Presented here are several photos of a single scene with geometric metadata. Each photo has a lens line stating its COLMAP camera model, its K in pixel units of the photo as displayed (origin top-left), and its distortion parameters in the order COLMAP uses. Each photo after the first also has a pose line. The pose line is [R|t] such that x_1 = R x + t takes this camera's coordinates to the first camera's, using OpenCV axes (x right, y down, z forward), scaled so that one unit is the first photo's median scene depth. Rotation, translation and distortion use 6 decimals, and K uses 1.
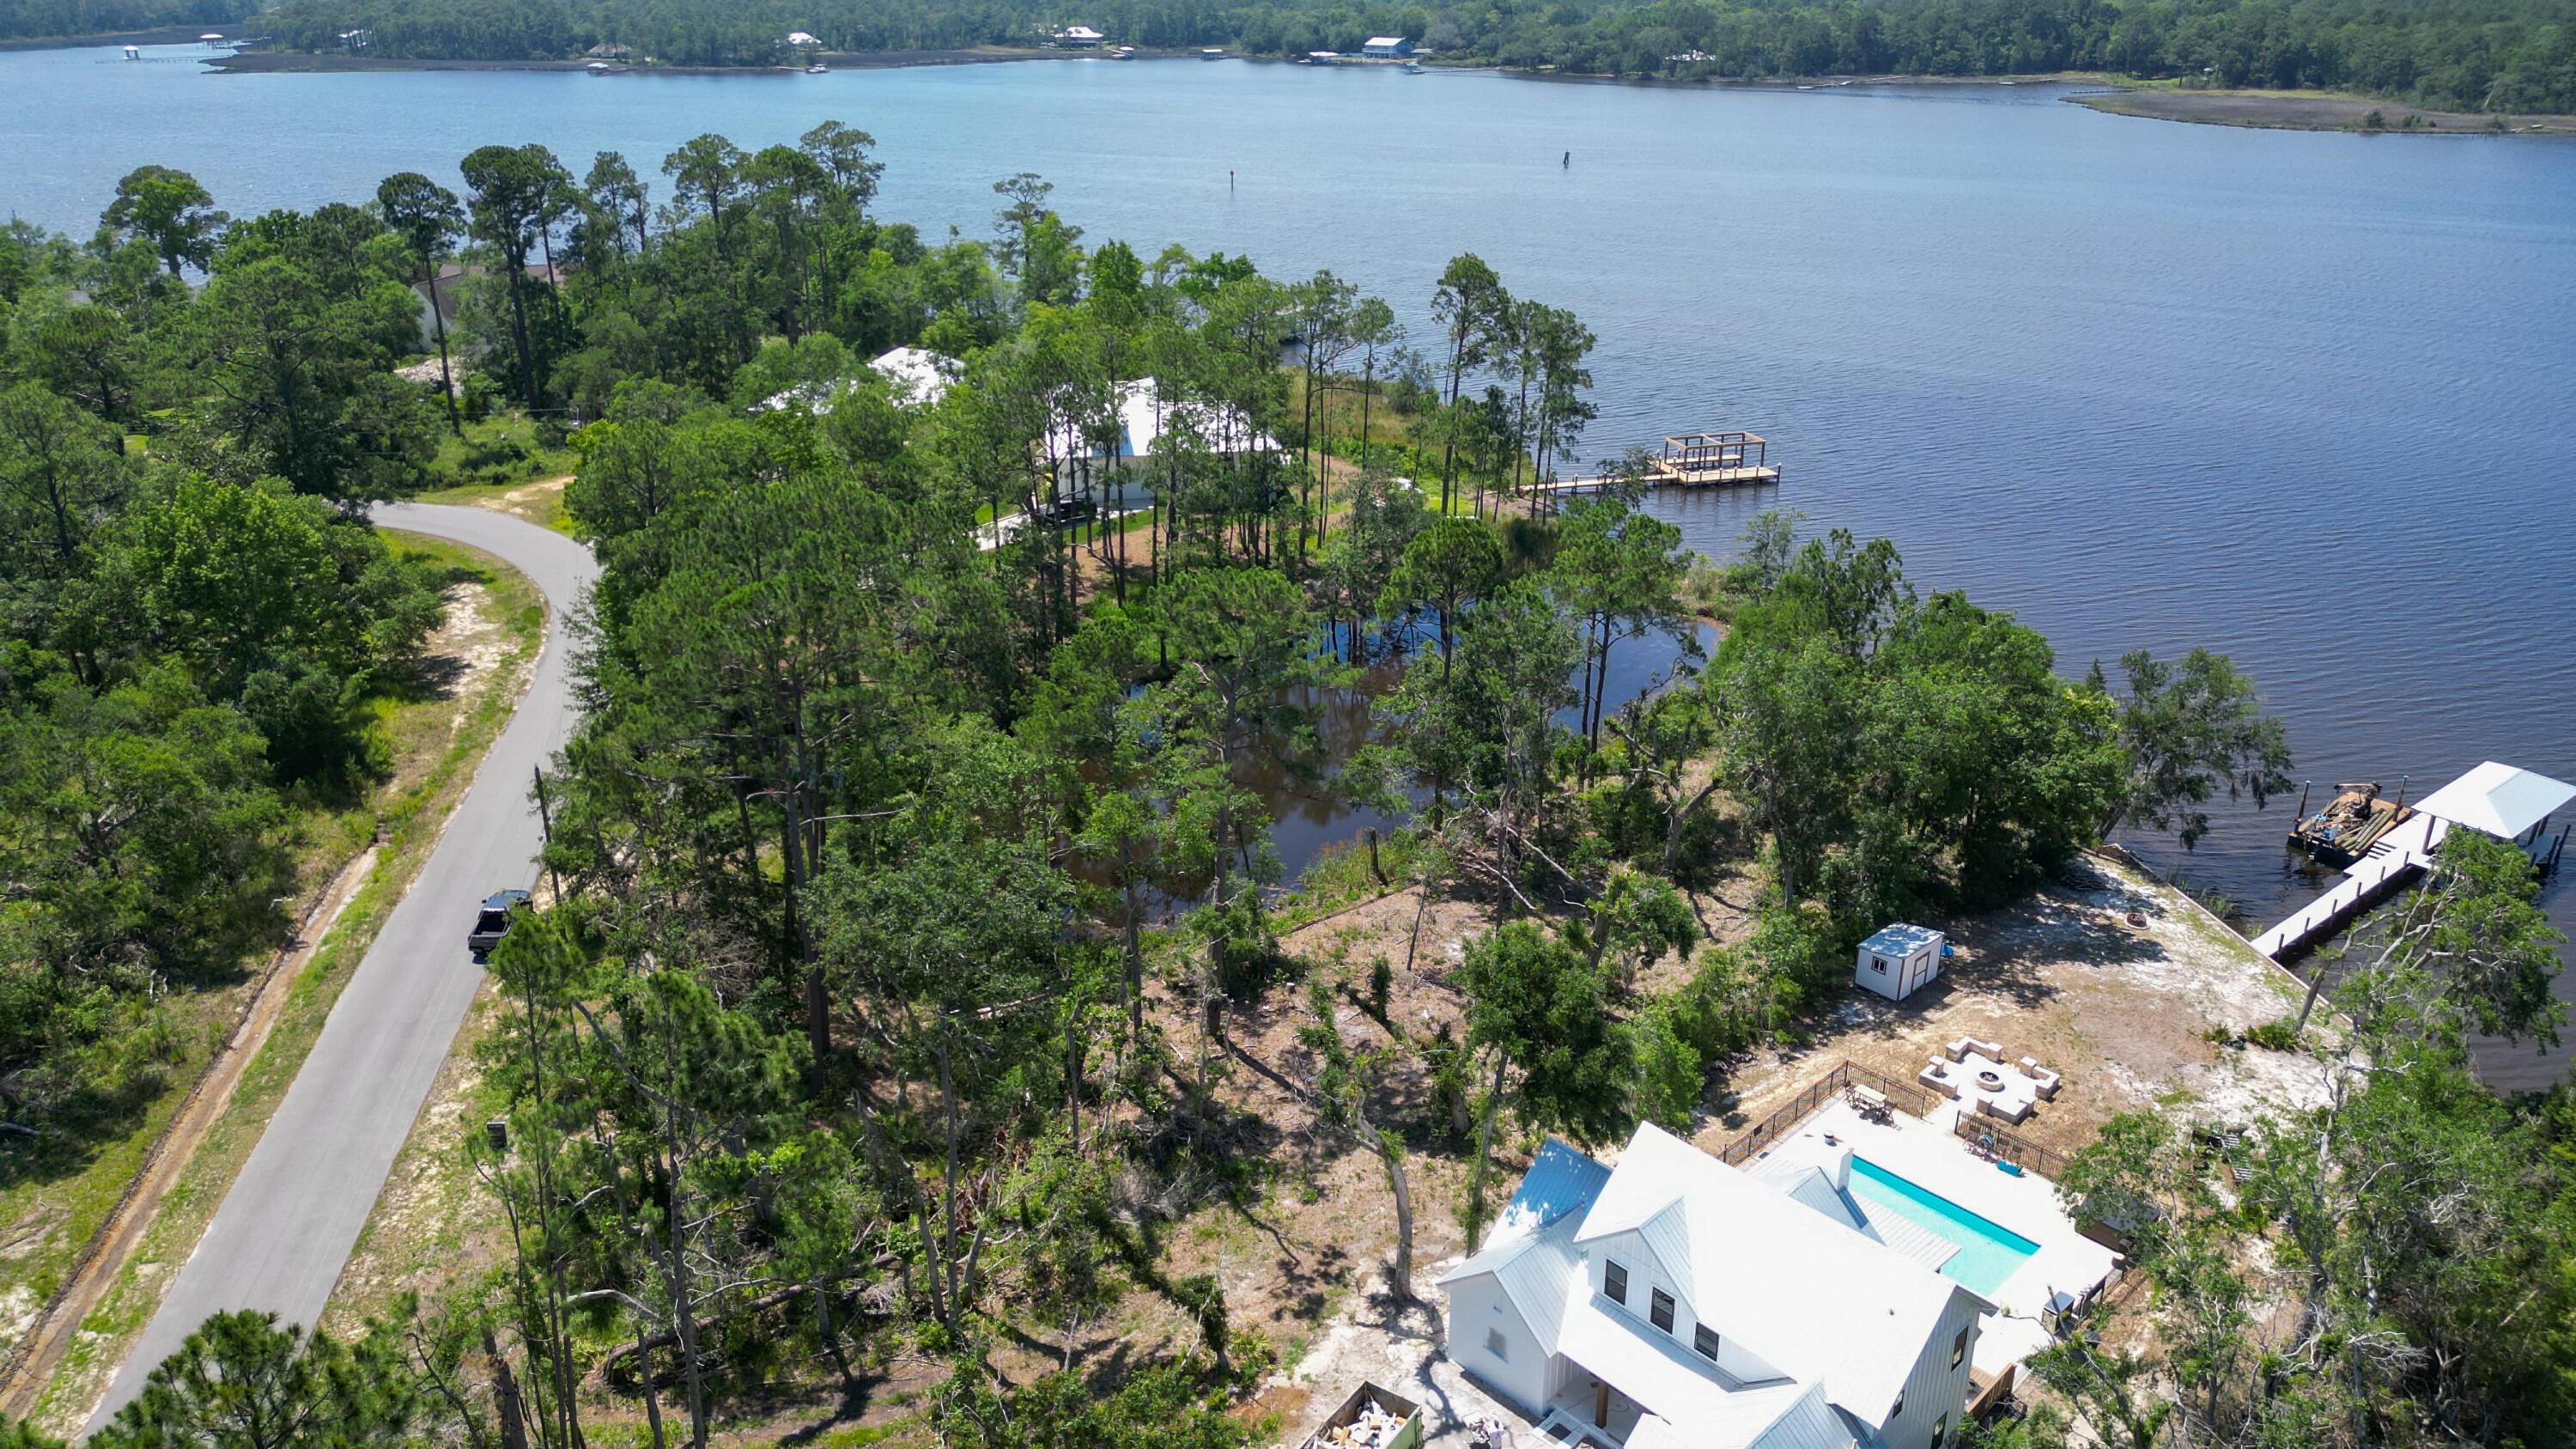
lens RADIAL K [[1805.4, 0, 1288.0], [0, 1805.4, 724.5], [0, 0, 1]] dist [0.061019, -0.057601]
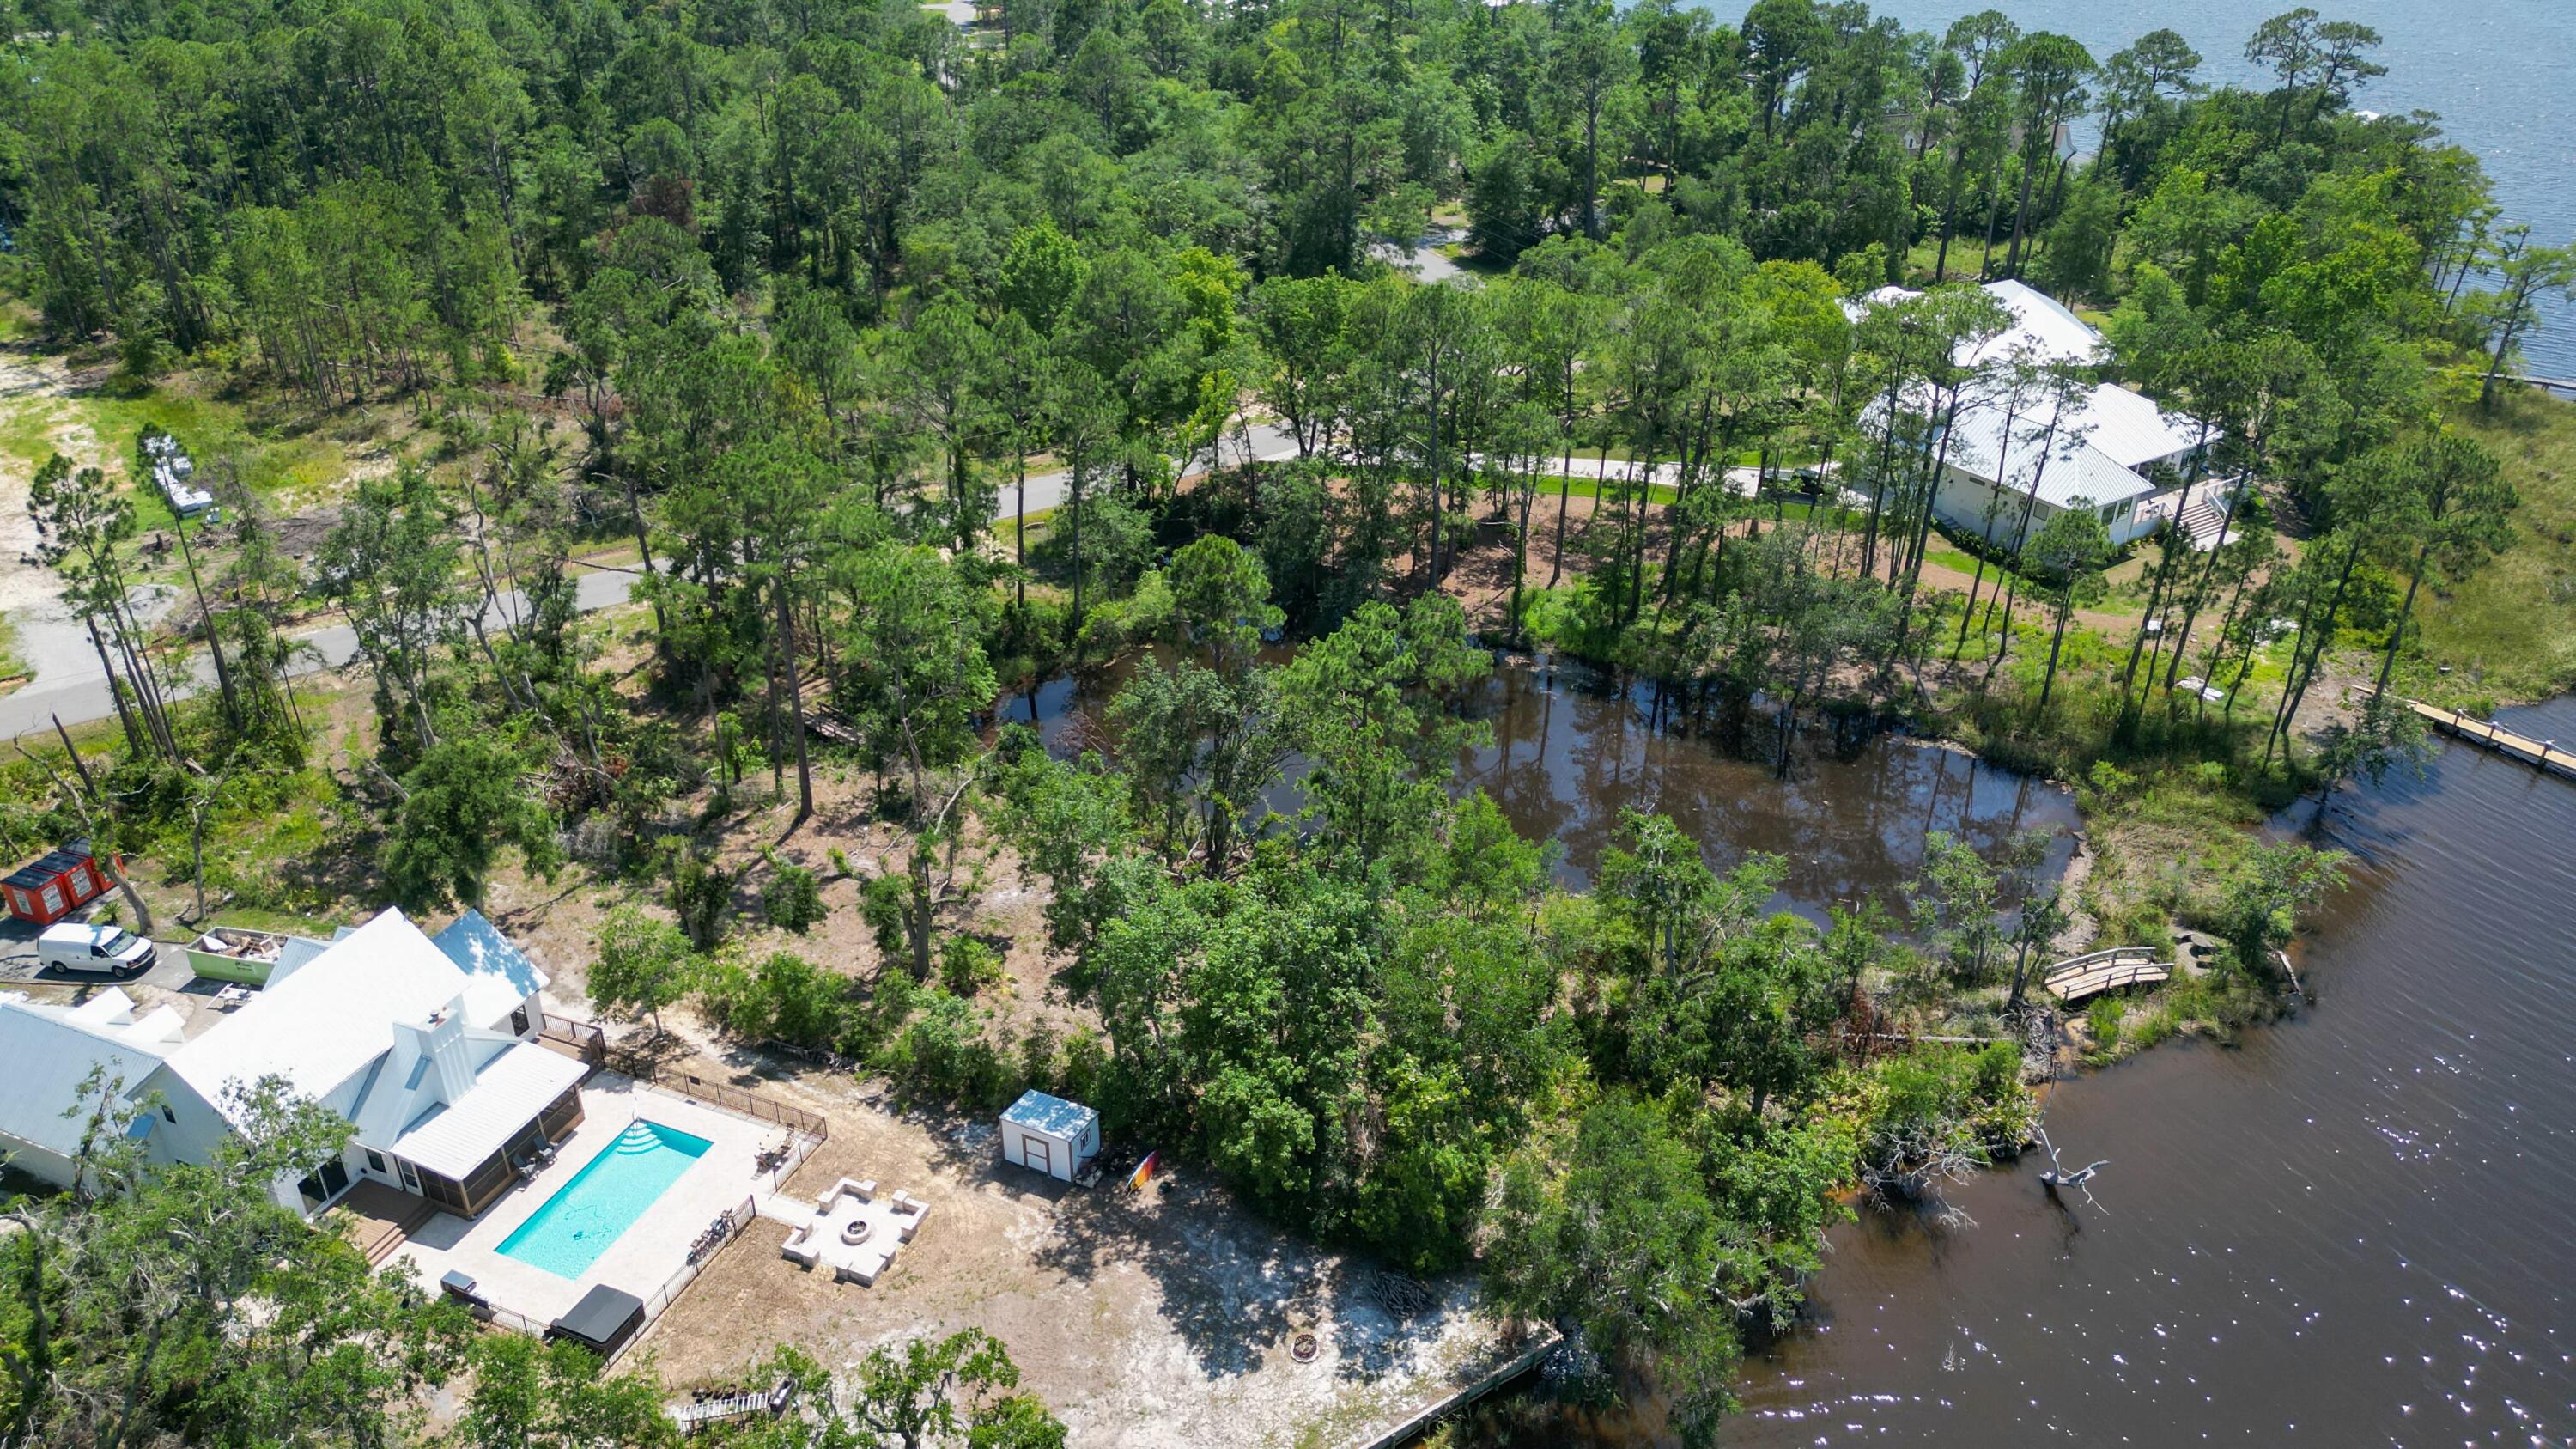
lens RADIAL K [[1805.4, 0, 1288.0], [0, 1805.4, 724.5], [0, 0, 1]] dist [0.061019, -0.057601]
pose [[0.416663, 0.495957, -0.761852, 0.537677], [-0.363654, 0.859022, 0.360328, -0.227688], [0.833155, 0.126915, 0.538280, 0.327201]]
